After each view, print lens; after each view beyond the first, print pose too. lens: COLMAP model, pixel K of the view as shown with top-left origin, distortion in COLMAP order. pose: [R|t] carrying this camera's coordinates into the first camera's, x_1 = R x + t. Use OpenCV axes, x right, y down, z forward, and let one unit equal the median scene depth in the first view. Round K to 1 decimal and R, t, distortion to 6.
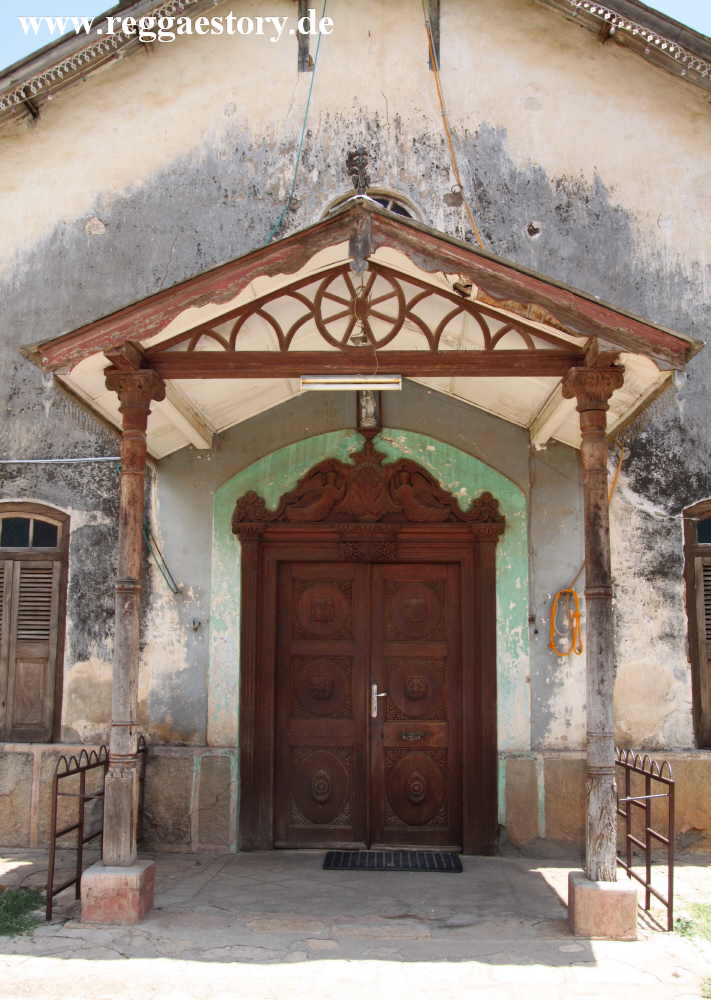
lens RADIAL K [[1007.2, 0, 358.4], [0, 1007.2, 504.7], [0, 0, 1]] dist [-0.107411, 0.000000]
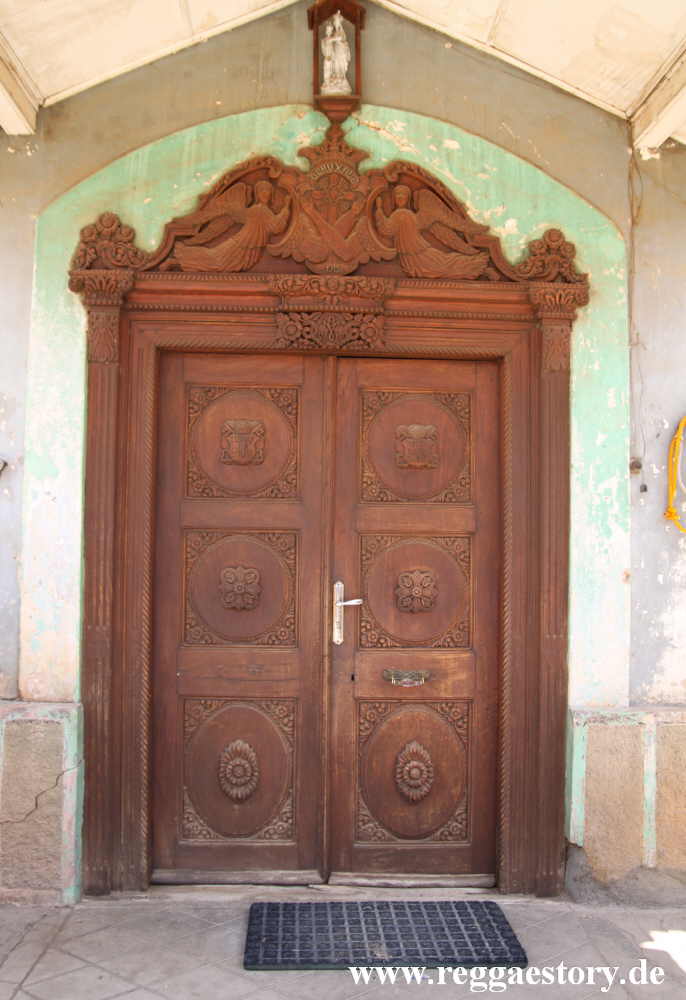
lens RADIAL K [[907.5, 0, 343.0], [0, 907.5, 506.5], [0, 0, 1]] dist [-0.117287, 0.065282]
pose [[0.996264, 0.012191, 0.085497, -0.023795], [-0.022445, 0.992518, 0.120015, 0.080961], [-0.083395, -0.121485, 0.989084, 0.527533]]
